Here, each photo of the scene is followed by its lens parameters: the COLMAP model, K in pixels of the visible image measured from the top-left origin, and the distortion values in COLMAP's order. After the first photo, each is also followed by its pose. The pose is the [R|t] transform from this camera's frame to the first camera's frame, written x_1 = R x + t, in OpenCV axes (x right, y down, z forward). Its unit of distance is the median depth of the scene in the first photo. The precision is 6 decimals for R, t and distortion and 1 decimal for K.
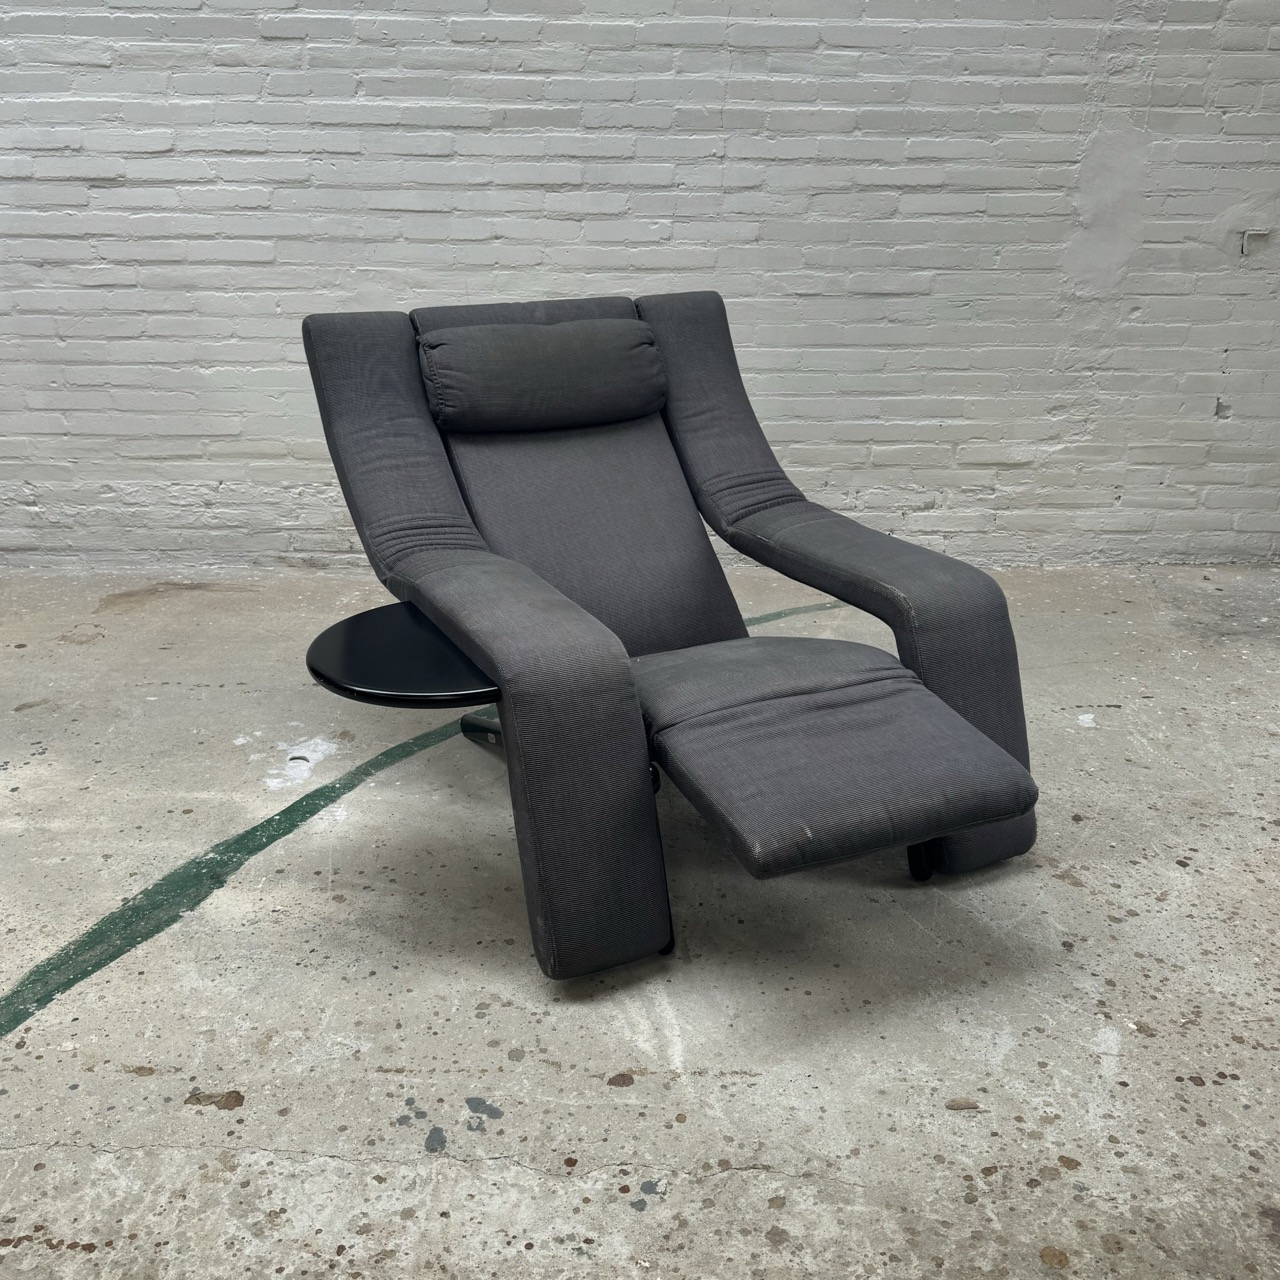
lens RADIAL K [[1354.9, 0, 640.0], [0, 1354.9, 640.0], [0, 0, 1]] dist [0.182026, -0.416592]
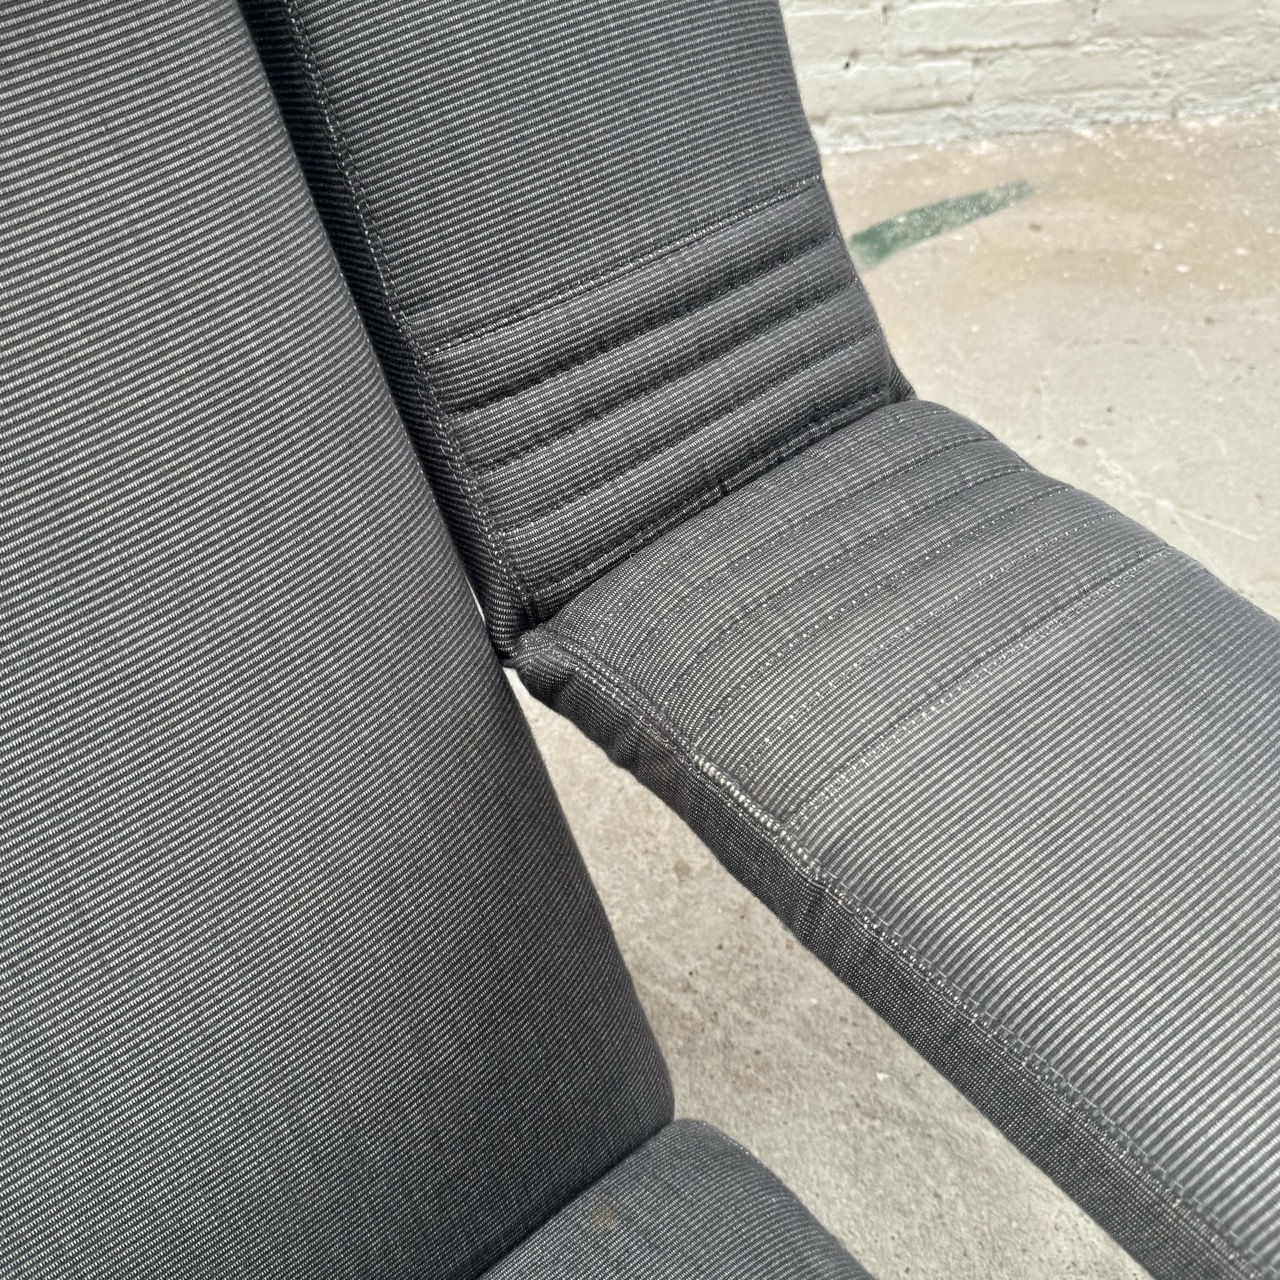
lens RADIAL K [[1395.8, 0, 651.3], [0, 1395.8, 645.1], [0, 0, 1]] dist [0.128659, -0.292266]
pose [[0.977982, -0.132096, 0.161563, 0.049481], [0.045330, 0.890150, 0.453407, -0.156803], [-0.203709, -0.436100, 0.876538, 0.772033]]
